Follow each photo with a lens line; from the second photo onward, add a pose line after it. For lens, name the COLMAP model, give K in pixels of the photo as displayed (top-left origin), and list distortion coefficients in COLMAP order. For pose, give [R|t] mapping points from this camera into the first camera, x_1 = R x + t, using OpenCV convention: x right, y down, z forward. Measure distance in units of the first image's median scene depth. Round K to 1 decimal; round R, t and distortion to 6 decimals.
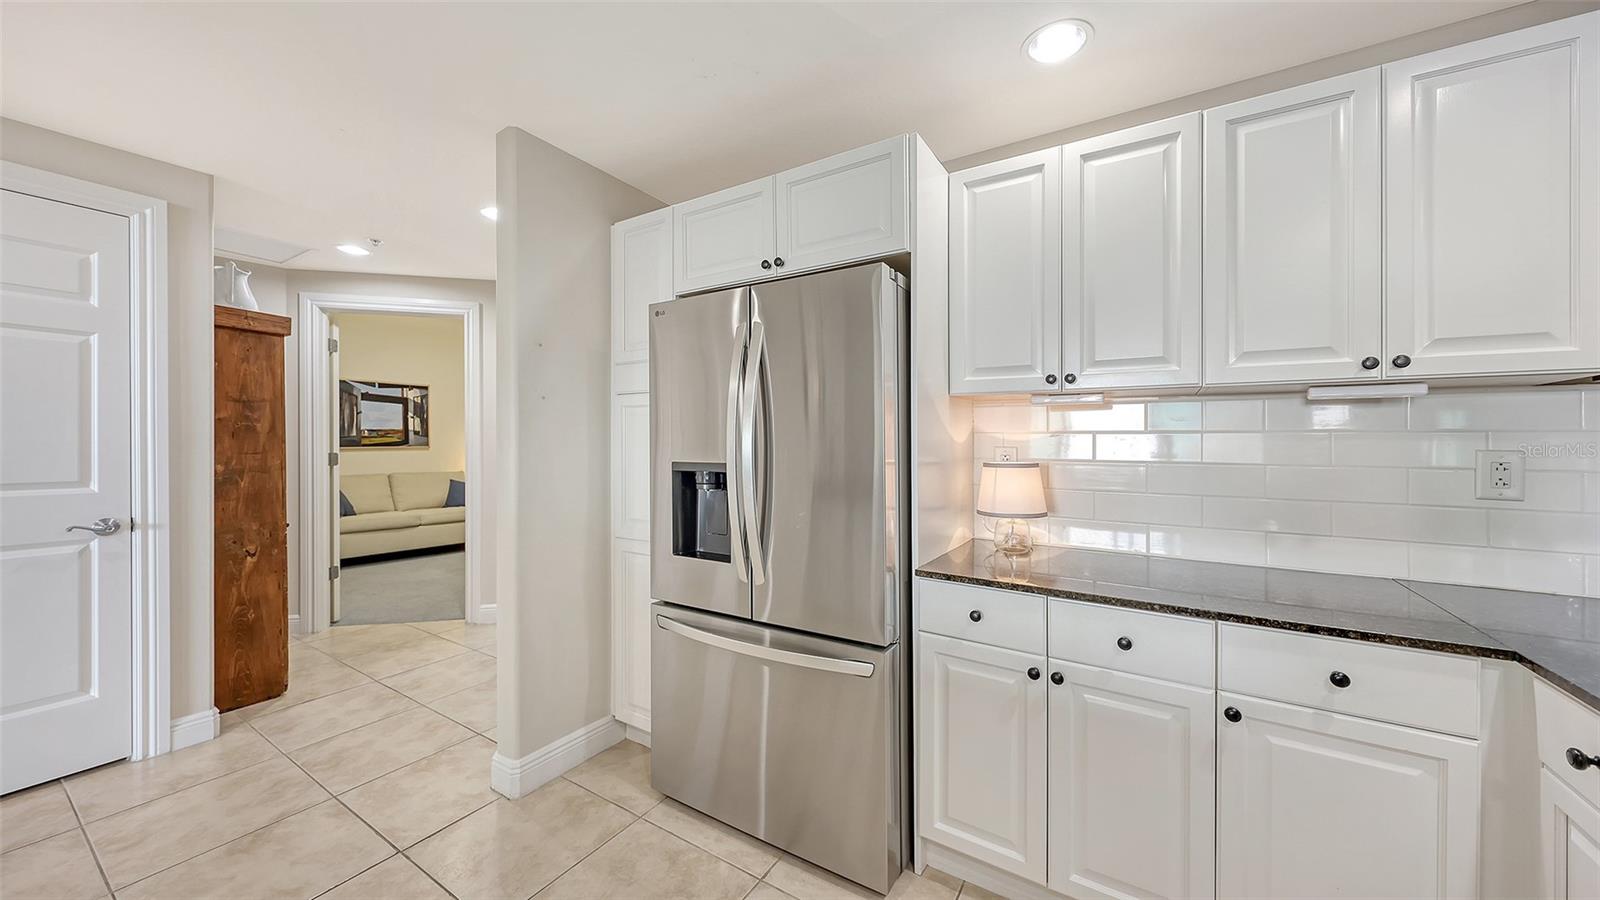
lens RADIAL K [[559.9, 0, 803.6], [0, 559.9, 443.9], [0, 0, 1]] dist [0.001644, 0.000004]
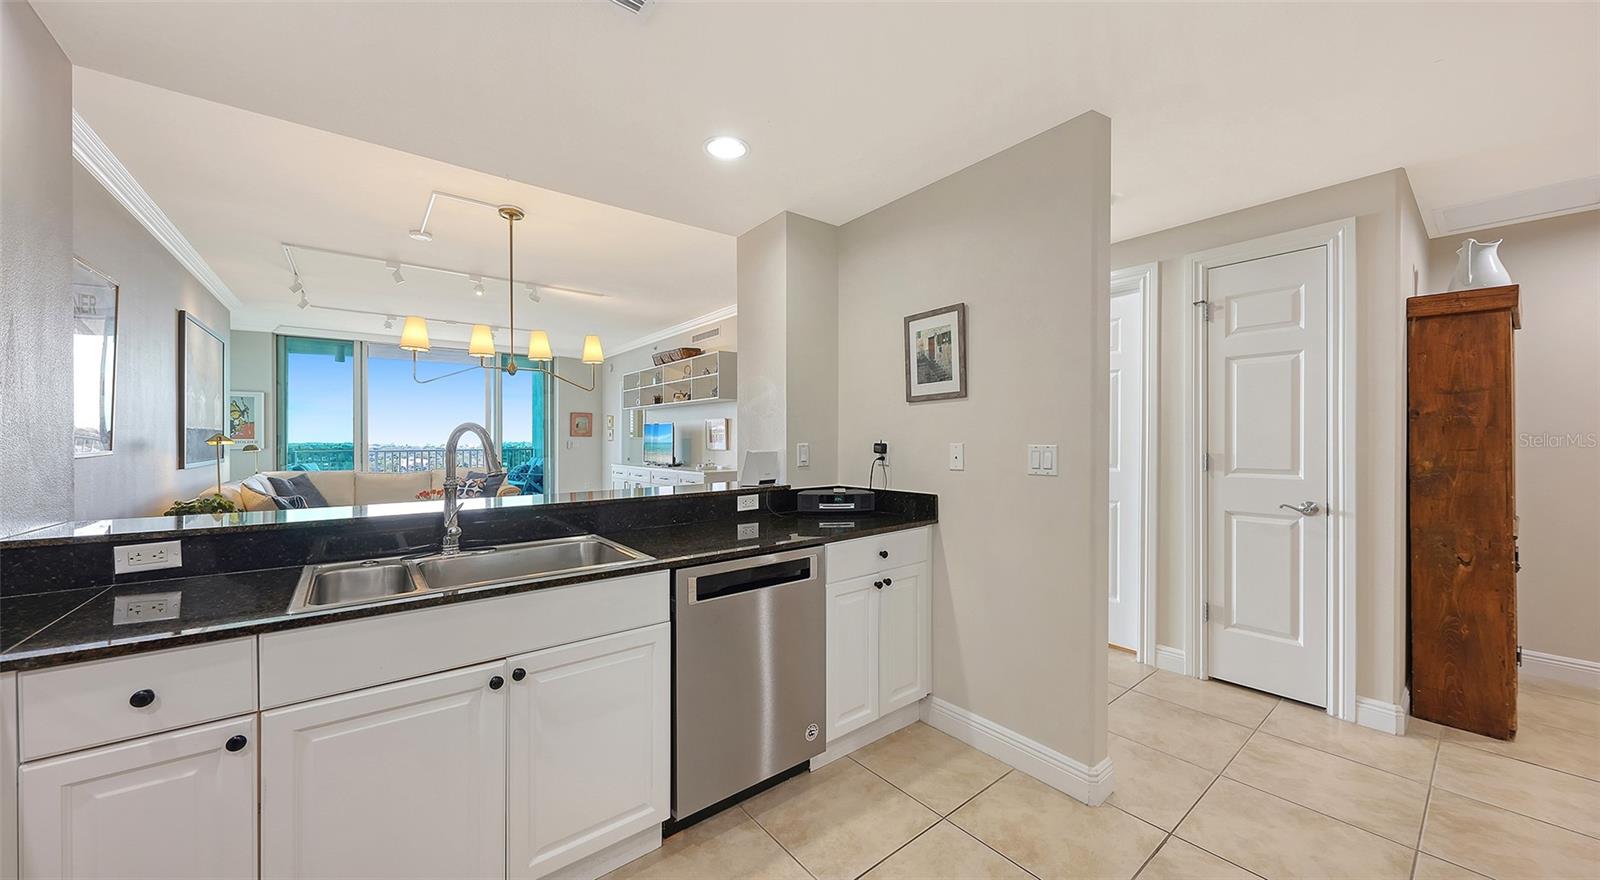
lens RADIAL K [[559.4, 0, 796.2], [0, 559.4, 444.4], [0, 0, 1]] dist [-0.000911, -0.000041]
pose [[-0.335613, 0.004506, -0.941989, 0.264117], [0.004263, 0.999986, 0.003265, 0.000740], [0.941990, -0.002920, -0.335627, 0.362536]]
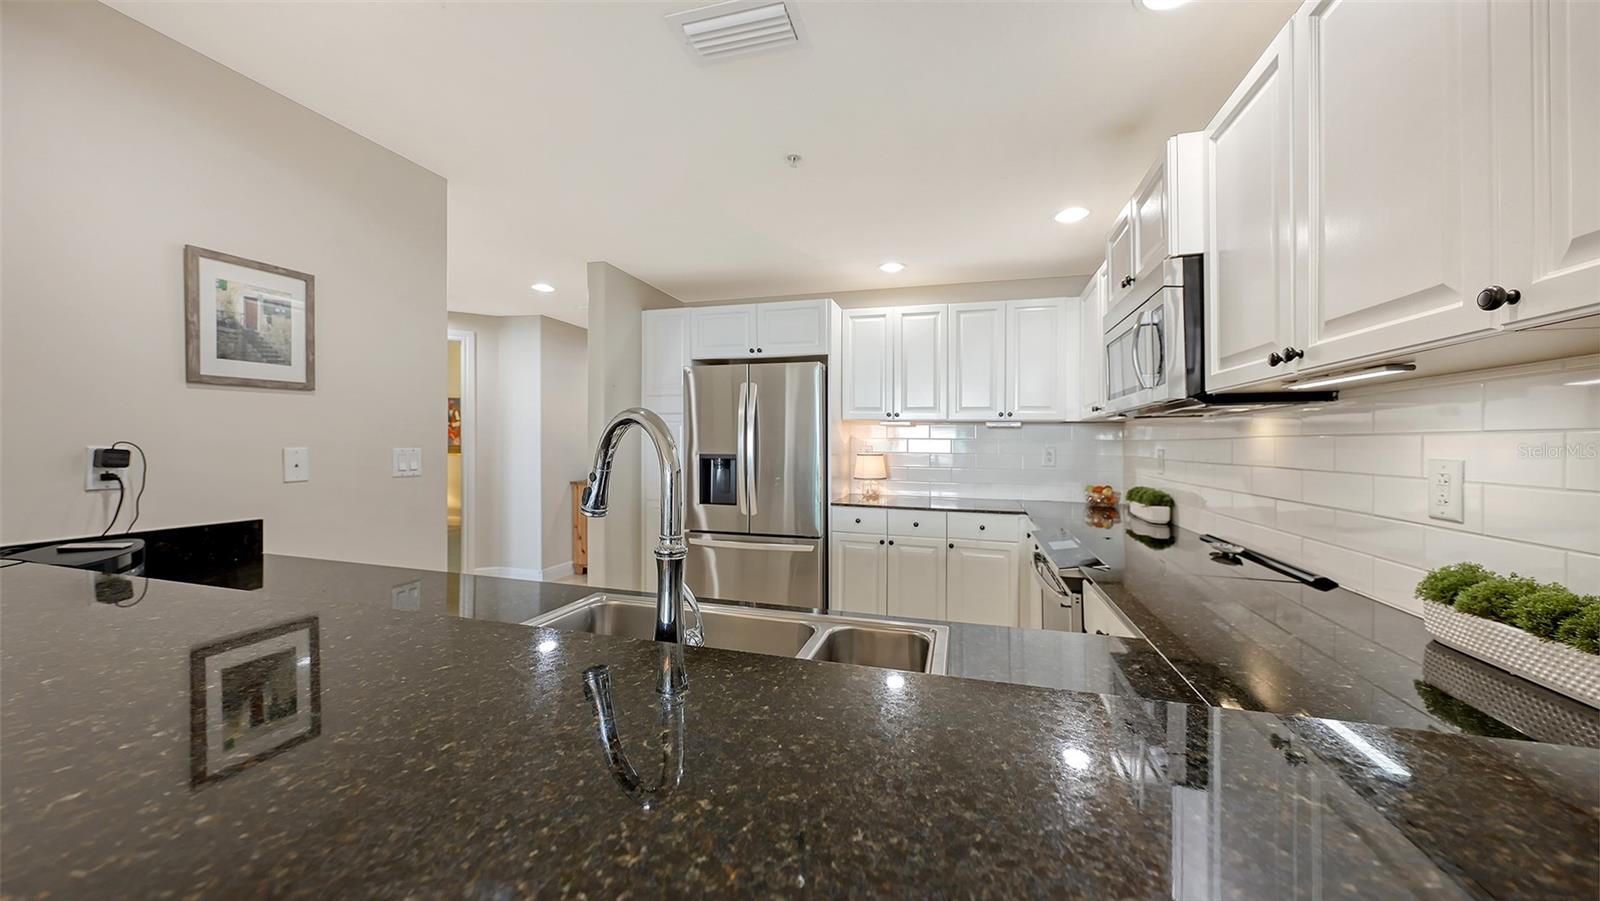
lens RADIAL K [[559.9, 0, 800.0], [0, 559.9, 442.8], [0, 0, 1]] dist [0.001644, 0.000004]
pose [[0.964623, 0.001882, 0.263627, -0.296122], [-0.002600, 0.999994, 0.002374, -0.007224], [-0.263621, -0.002976, 0.964622, -0.643025]]
